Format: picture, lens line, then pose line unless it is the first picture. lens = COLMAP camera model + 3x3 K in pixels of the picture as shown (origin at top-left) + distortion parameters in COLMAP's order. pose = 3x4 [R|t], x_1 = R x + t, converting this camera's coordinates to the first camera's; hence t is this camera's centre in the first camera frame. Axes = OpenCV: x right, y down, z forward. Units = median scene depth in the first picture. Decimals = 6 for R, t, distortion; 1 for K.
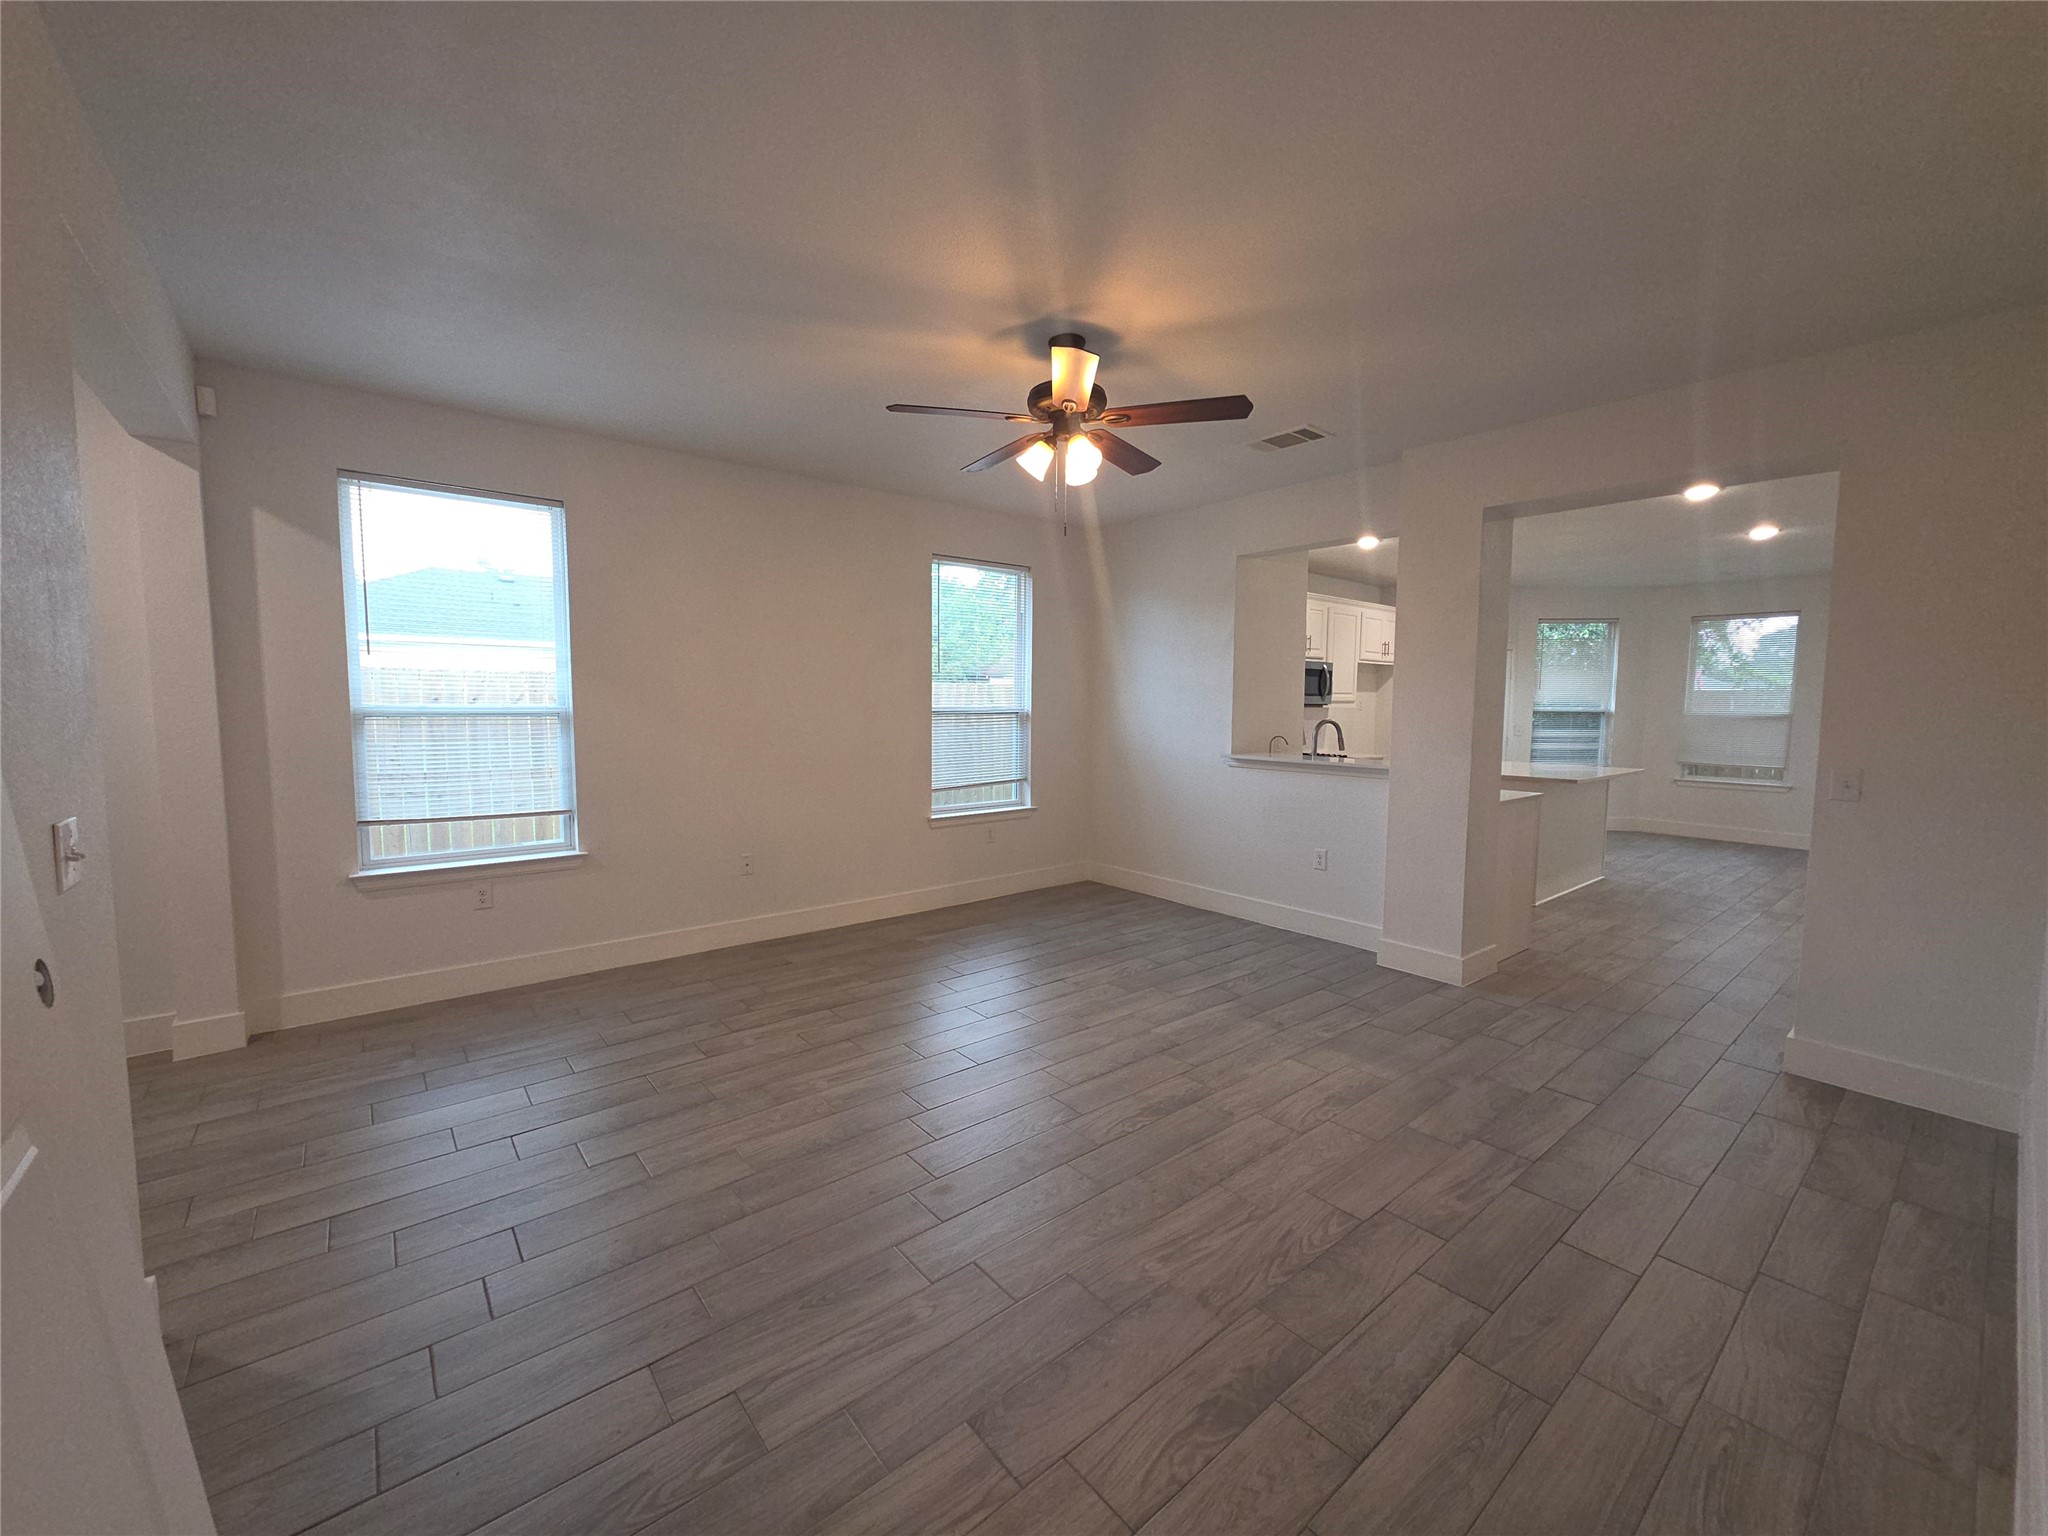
lens RADIAL K [[816.5, 0, 1024.1], [0, 816.5, 761.7], [0, 0, 1]] dist [0.002051, 0.000947]
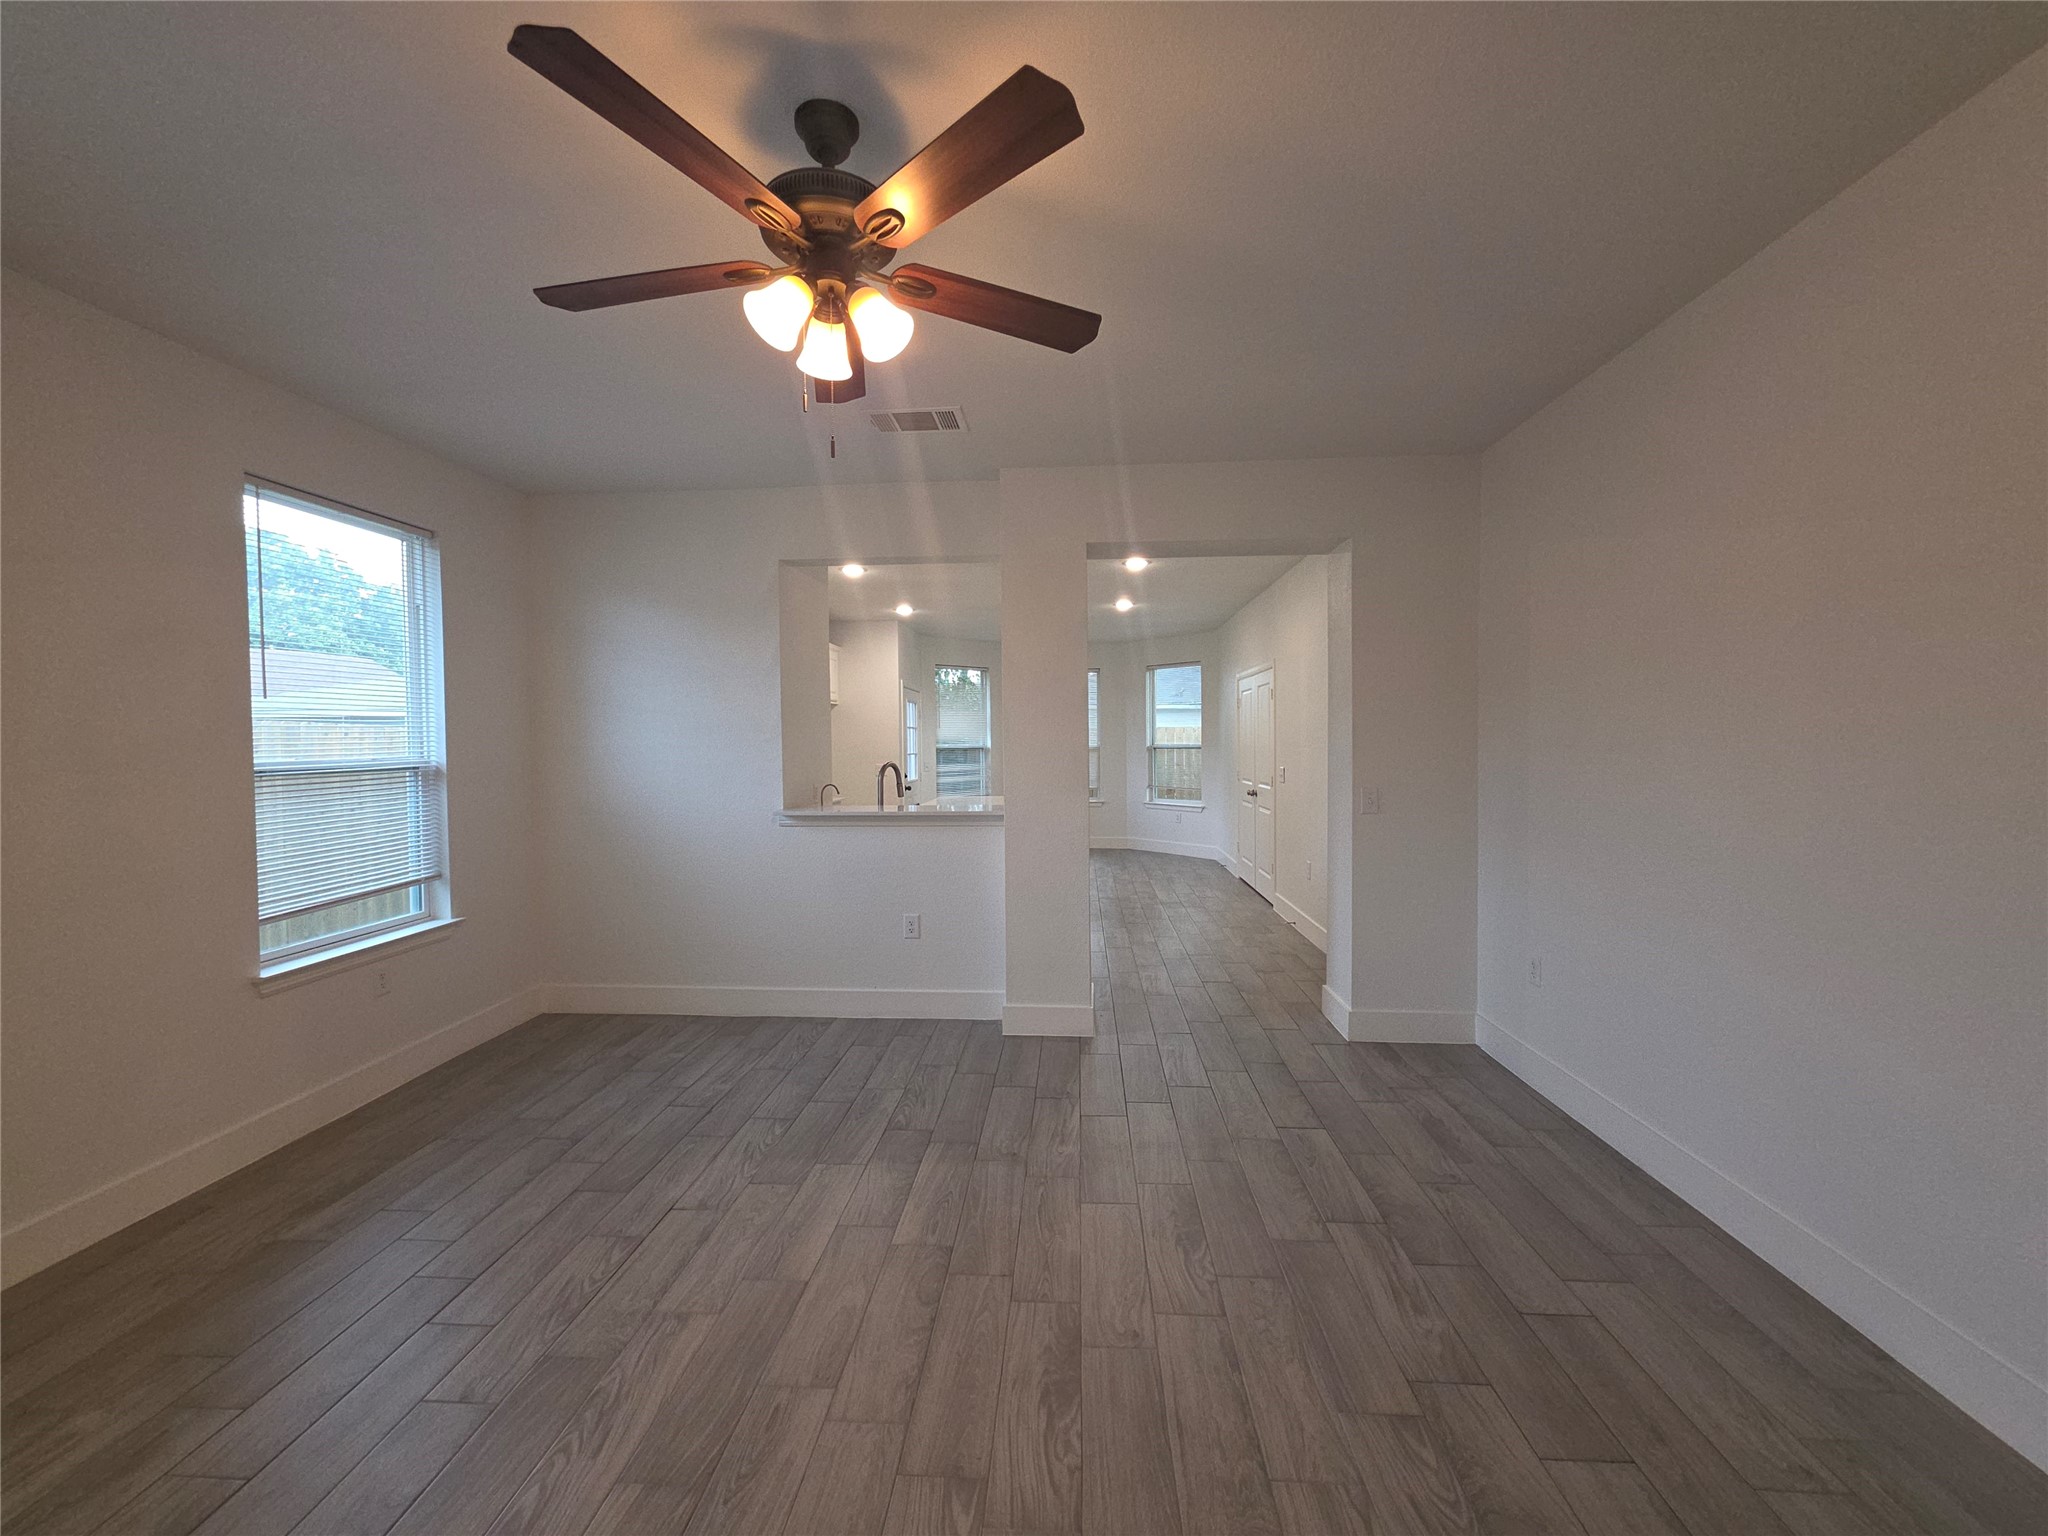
lens RADIAL K [[816.5, 0, 1017.1], [0, 816.5, 756.9], [0, 0, 1]] dist [0.002051, 0.000947]
pose [[0.690609, -0.028936, 0.722649, -0.139056], [0.070061, 0.997177, -0.027027, -0.020614], [-0.719827, 0.069294, 0.690686, 0.257962]]
